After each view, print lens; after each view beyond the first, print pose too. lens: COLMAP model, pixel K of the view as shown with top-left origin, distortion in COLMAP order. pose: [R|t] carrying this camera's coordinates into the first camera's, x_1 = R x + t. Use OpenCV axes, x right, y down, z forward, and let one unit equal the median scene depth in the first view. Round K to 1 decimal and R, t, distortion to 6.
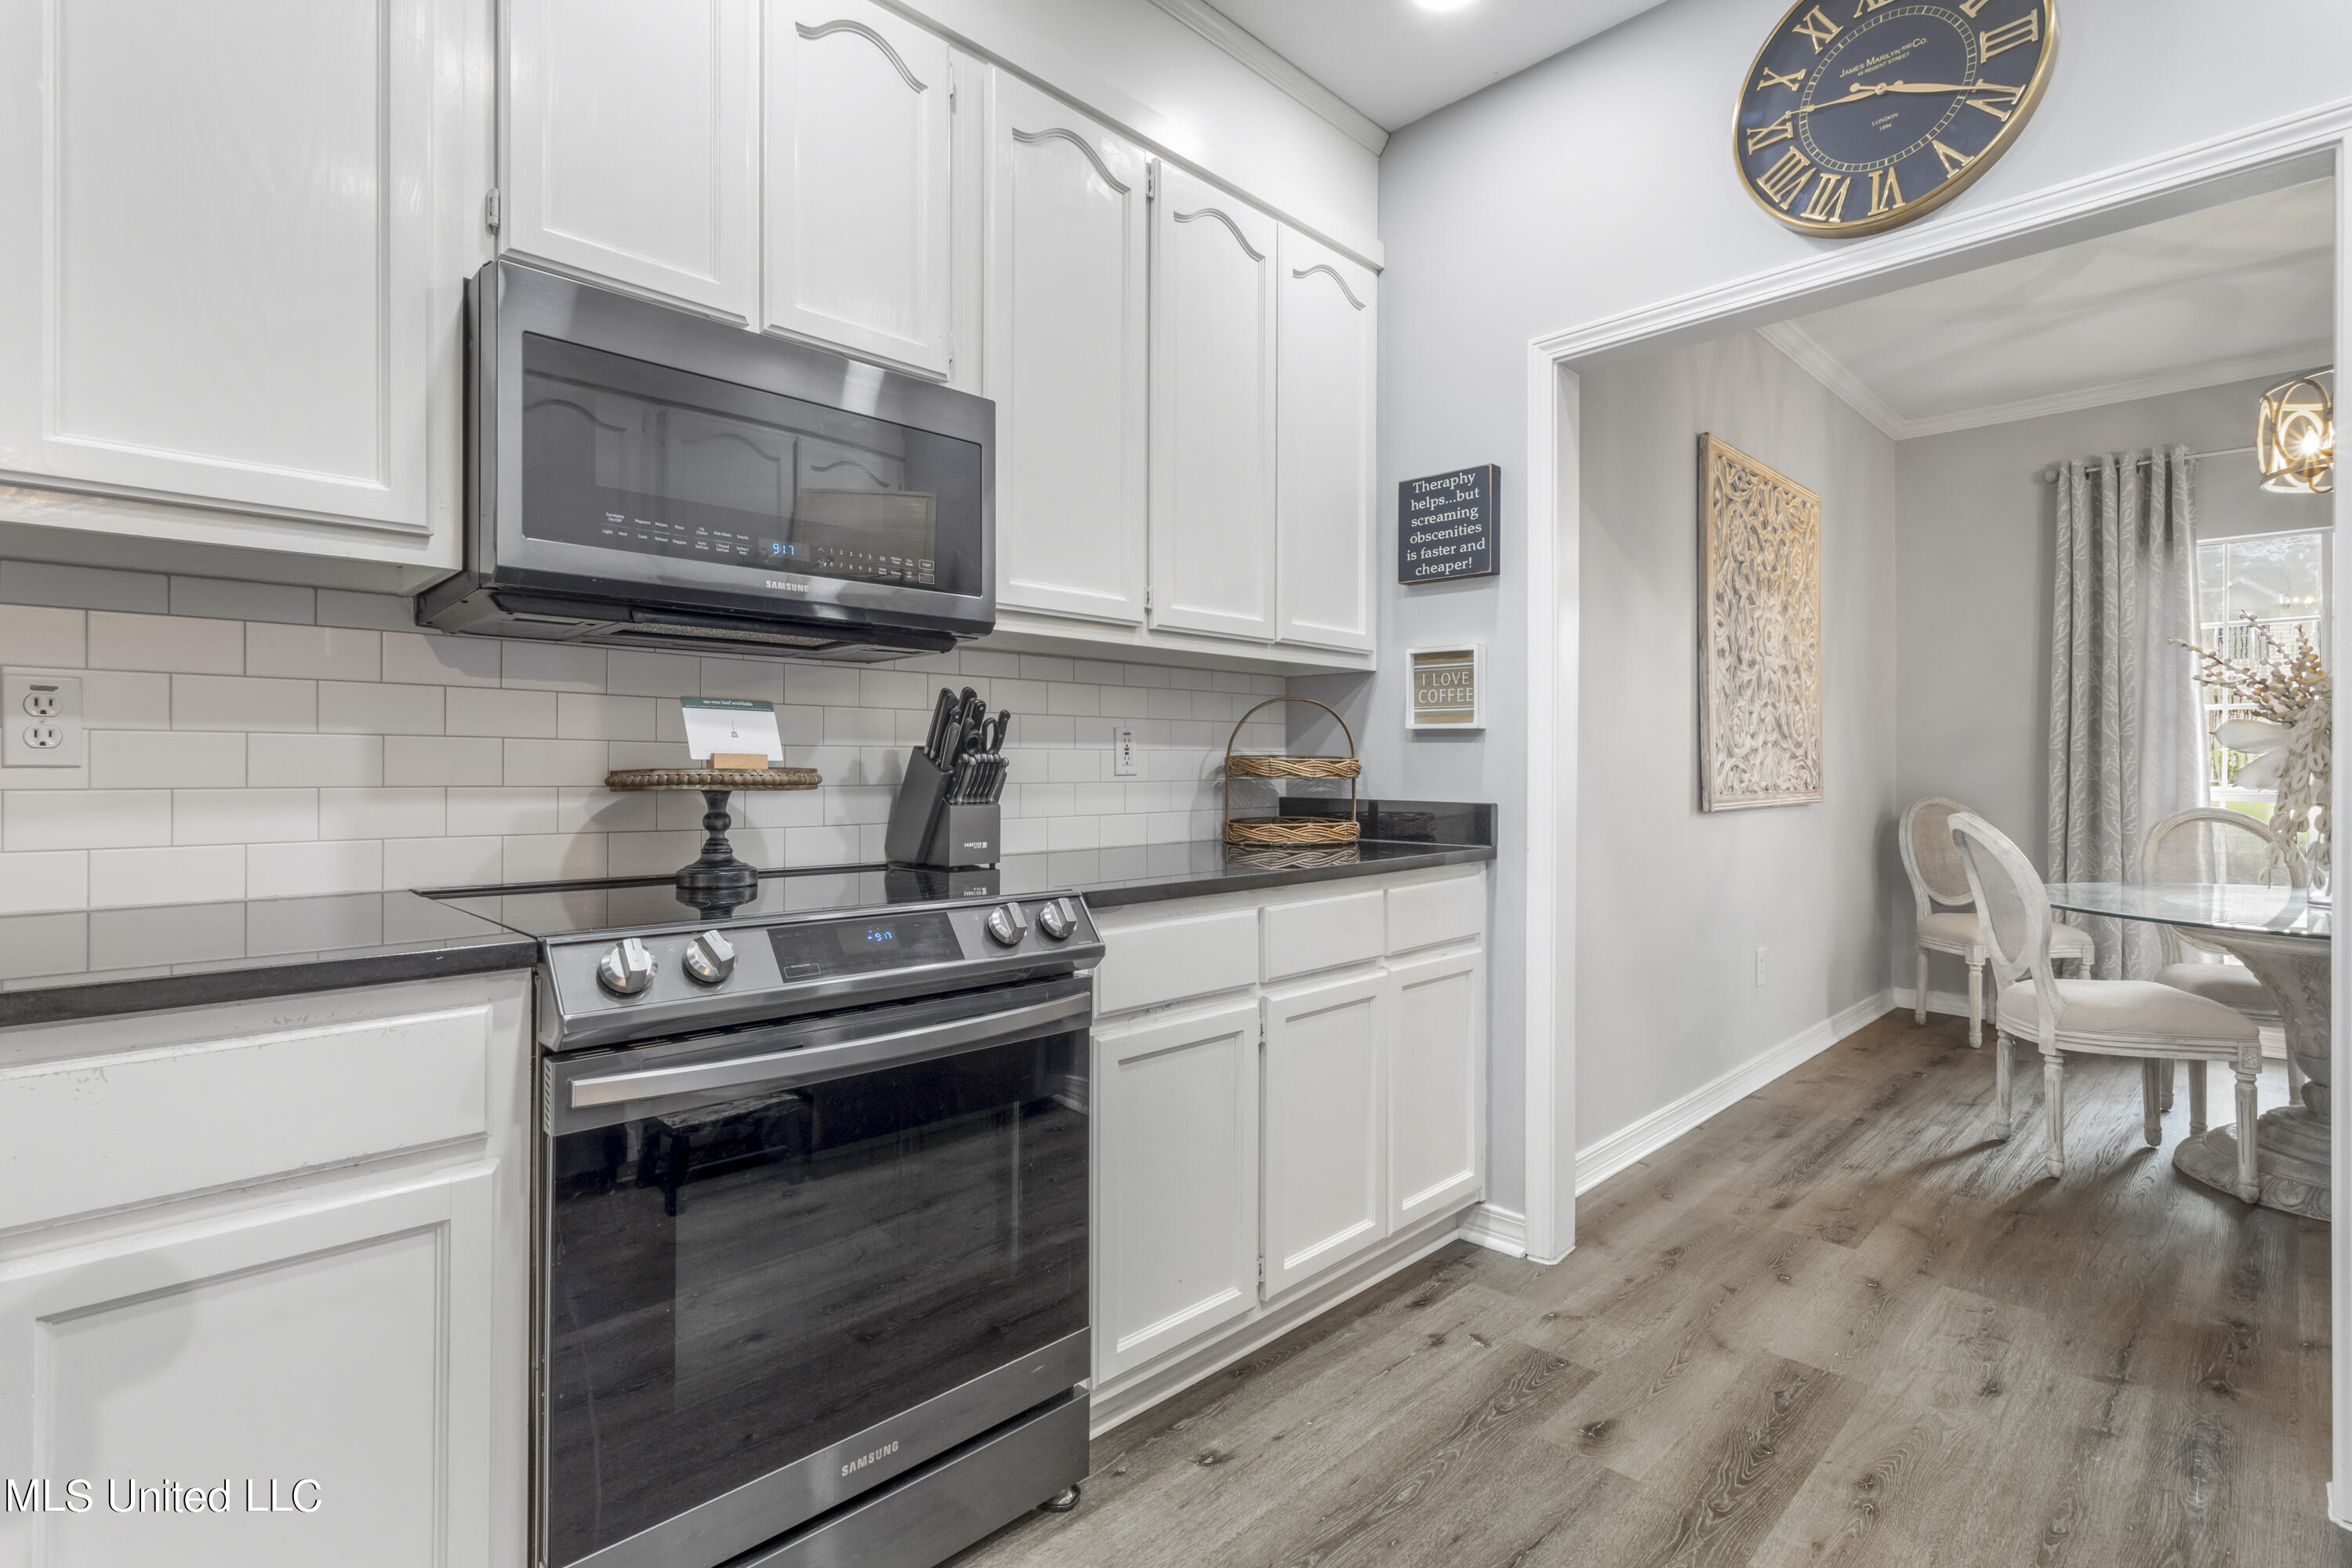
lens RADIAL K [[1109.6, 0, 1177.8], [0, 1109.6, 778.0], [0, 0, 1]] dist [-0.000671, 0.000906]
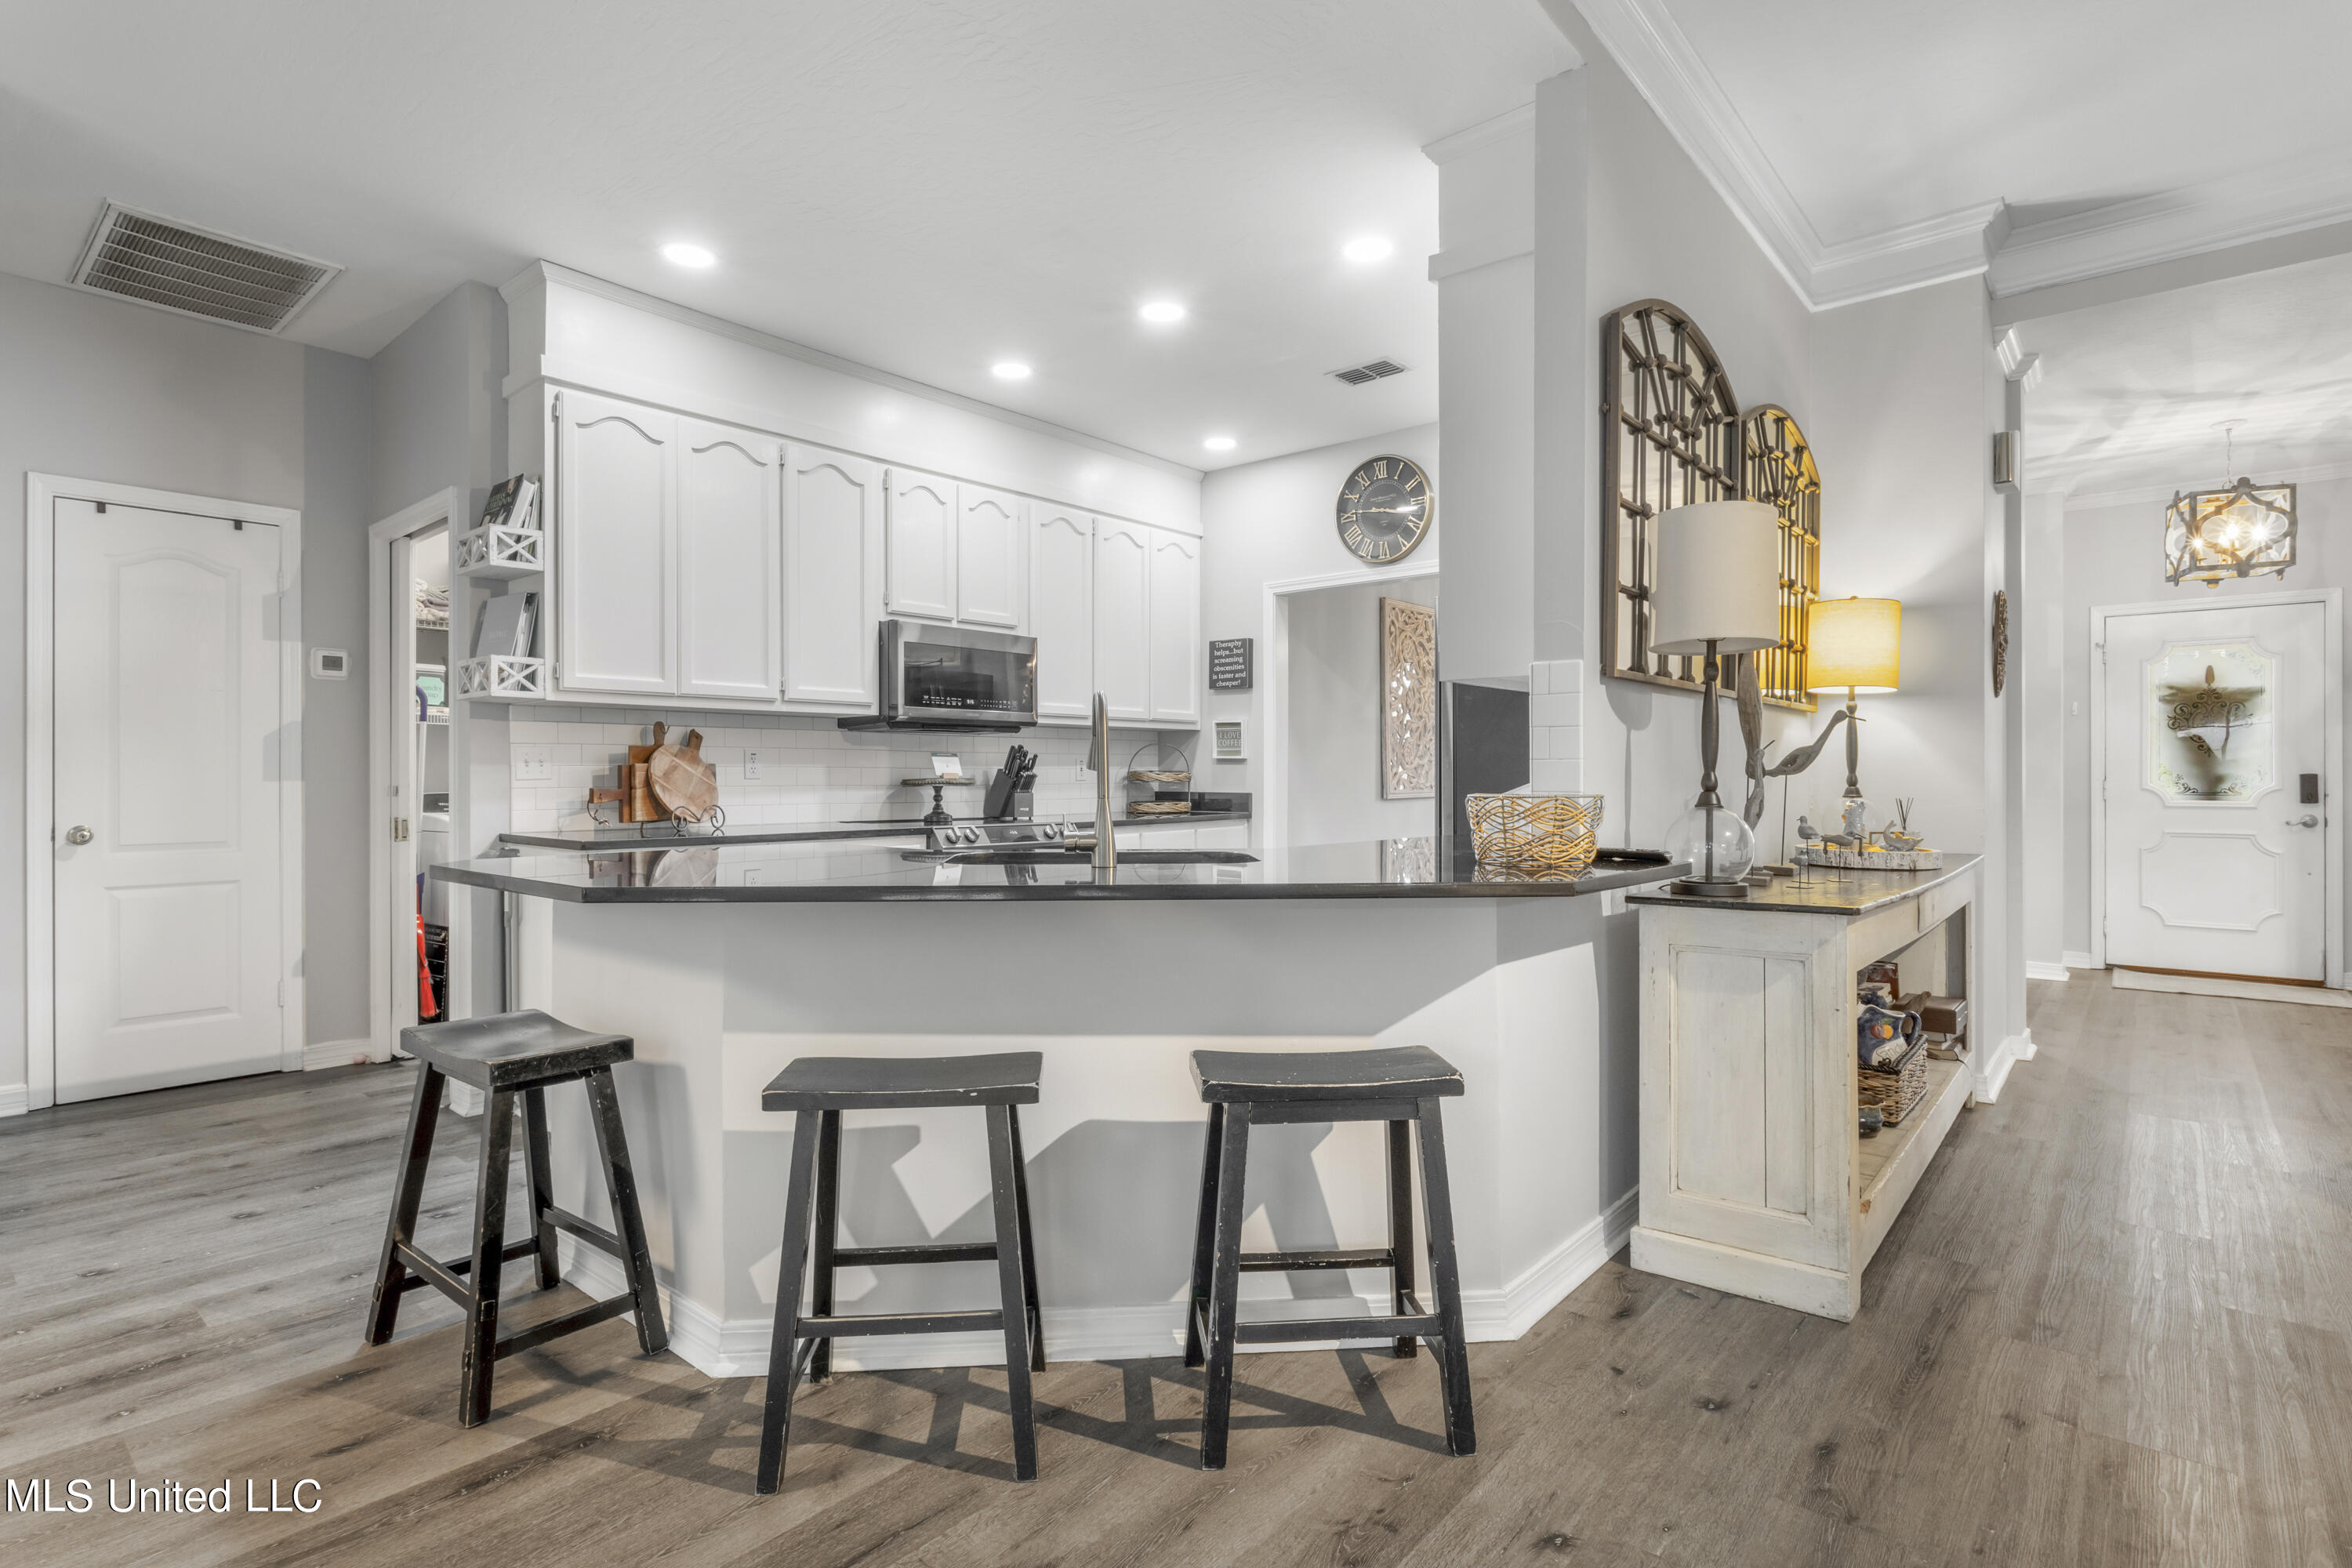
lens RADIAL K [[1150.0, 0, 1185.9], [0, 1150.0, 785.2], [0, 0, 1]] dist [-0.014330, 0.002713]
pose [[0.996439, -0.005918, 0.084105, -0.038313], [0.006084, 0.999980, -0.001721, 0.012554], [-0.084093, 0.002227, 0.996455, -1.432095]]
